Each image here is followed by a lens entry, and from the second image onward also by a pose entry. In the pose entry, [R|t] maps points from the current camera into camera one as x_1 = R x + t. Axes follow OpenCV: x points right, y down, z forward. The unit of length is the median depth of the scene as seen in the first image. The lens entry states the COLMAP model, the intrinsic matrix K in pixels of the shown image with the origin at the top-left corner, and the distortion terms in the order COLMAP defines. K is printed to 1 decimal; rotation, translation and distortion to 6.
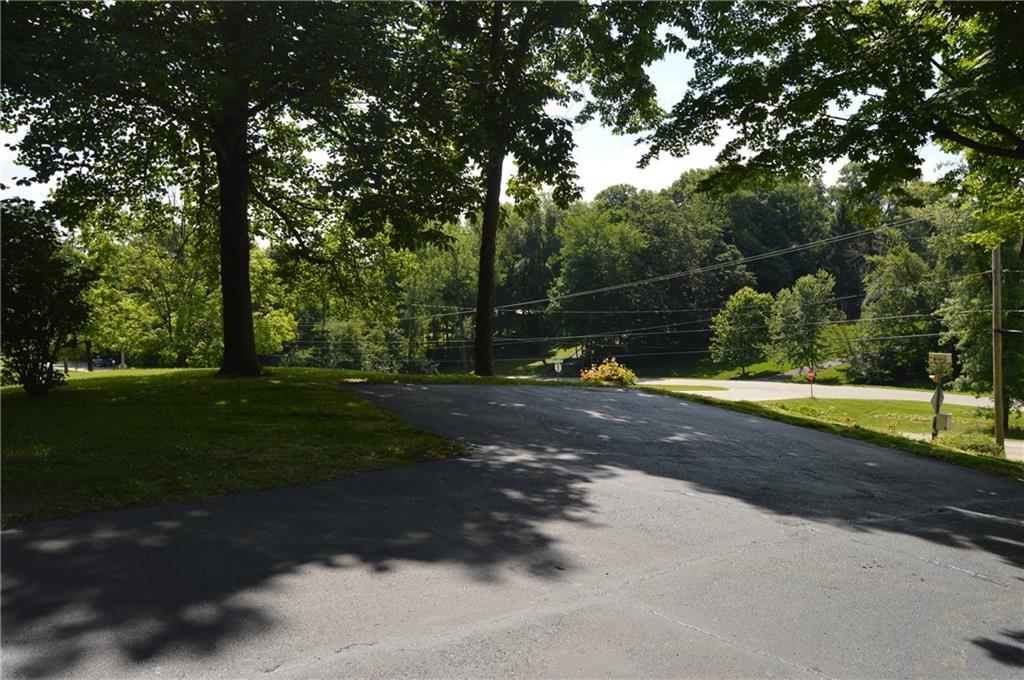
lens RADIAL K [[813.9, 0, 511.7], [0, 813.9, 341.6], [0, 0, 1]] dist [-0.089312, 0.030225]
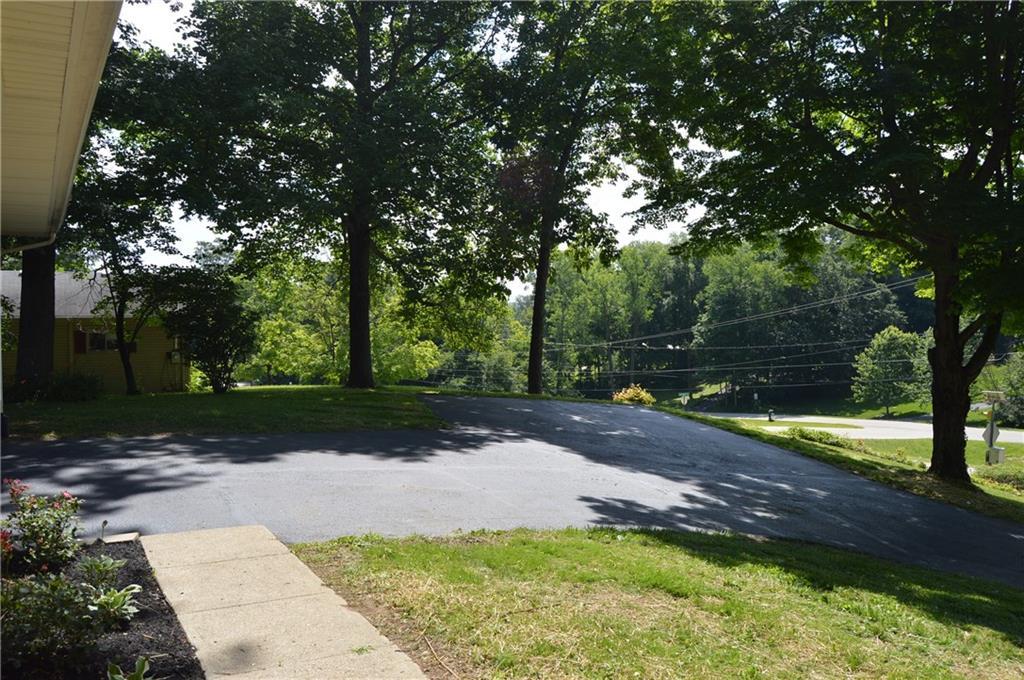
lens RADIAL K [[813.9, 0, 514.2], [0, 813.9, 342.3], [0, 0, 1]] dist [-0.089312, 0.030225]
pose [[0.979176, 0.016685, -0.202327, 0.035618], [-0.024938, 0.998955, -0.038310, 0.001697], [0.201476, 0.042558, 0.978568, -0.054362]]
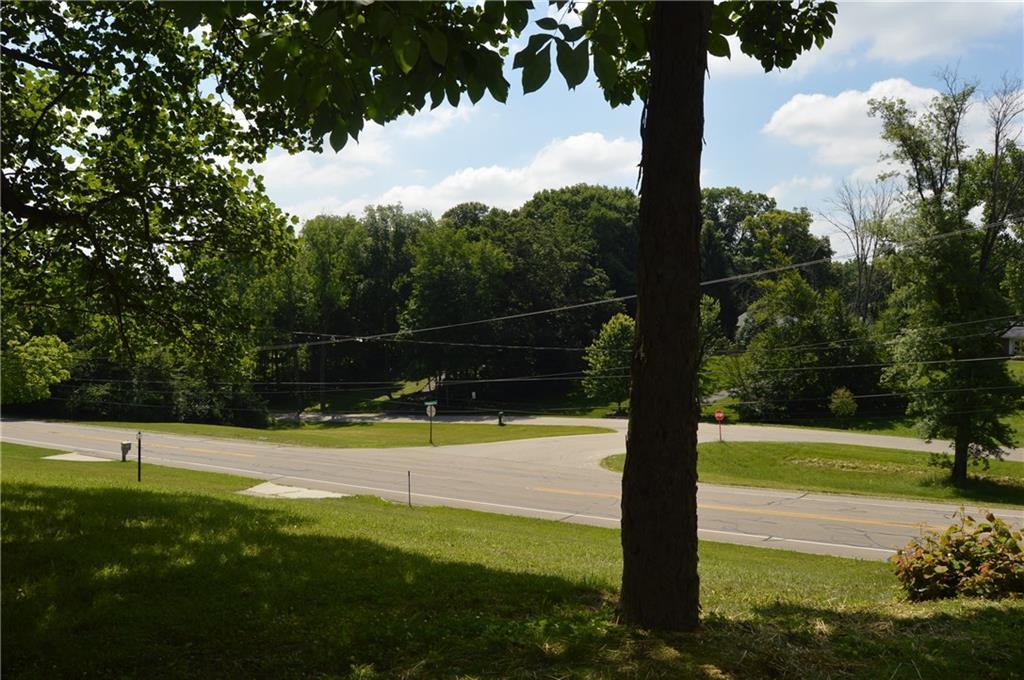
lens RADIAL K [[813.9, 0, 513.5], [0, 813.9, 336.9], [0, 0, 1]] dist [-0.089312, 0.030225]
pose [[0.976729, 0.007810, 0.214336, -0.023957], [0.000581, 0.999237, -0.039058, -0.006407], [-0.214477, 0.038273, 0.975979, 0.137108]]
